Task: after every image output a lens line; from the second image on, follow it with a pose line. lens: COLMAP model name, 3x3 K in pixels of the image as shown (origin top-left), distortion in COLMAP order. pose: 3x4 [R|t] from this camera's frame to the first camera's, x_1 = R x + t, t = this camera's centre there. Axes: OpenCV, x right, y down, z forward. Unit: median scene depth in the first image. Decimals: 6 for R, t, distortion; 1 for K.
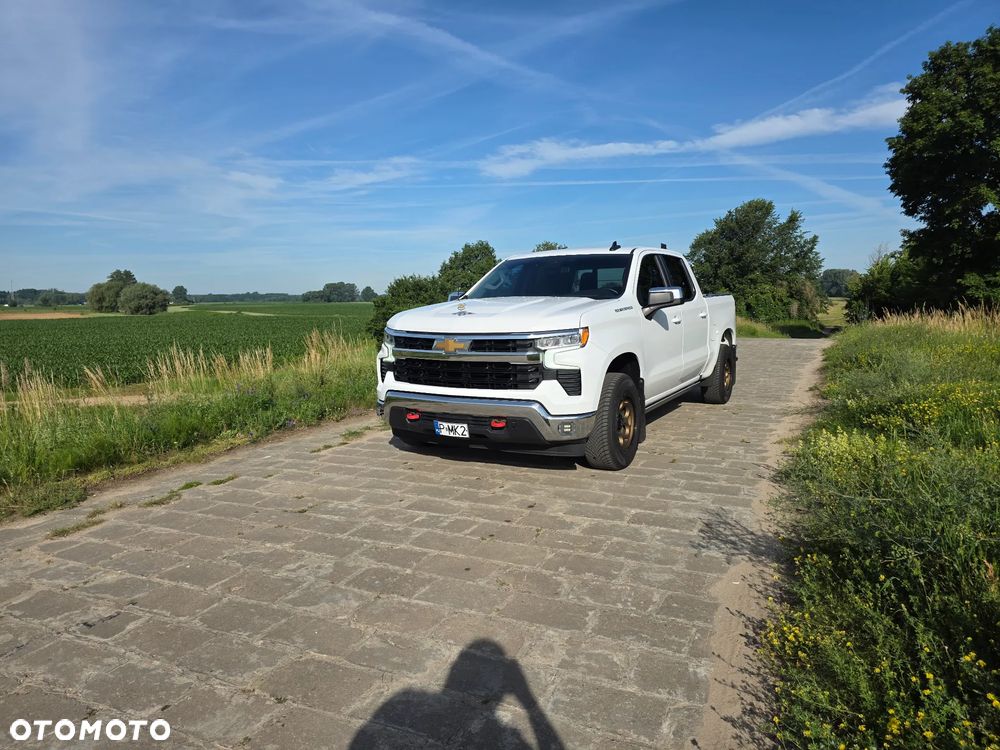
lens RADIAL K [[655.6, 0, 485.4], [0, 655.6, 384.8], [0, 0, 1]] dist [0.062794, -0.060167]
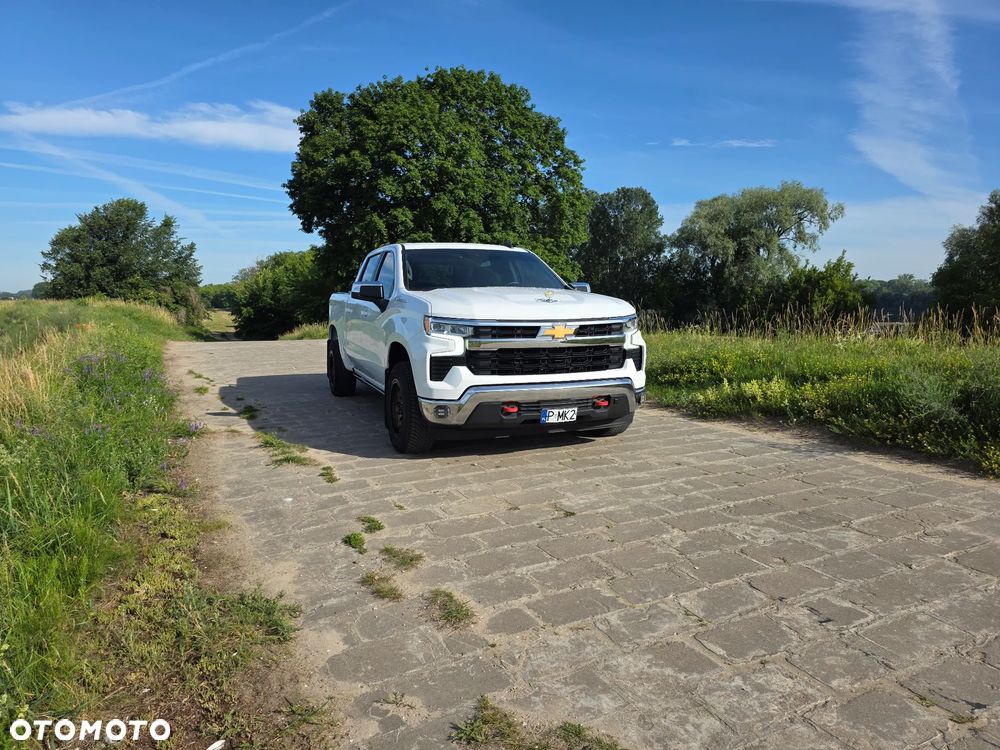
lens RADIAL K [[666.1, 0, 512.5], [0, 666.1, 361.9], [0, 0, 1]] dist [0.068264, -0.063522]
pose [[0.616606, -0.063262, 0.784726, -0.851007], [0.098976, 0.995087, 0.002449, -0.022074], [-0.781026, 0.076158, 0.619838, 0.395349]]
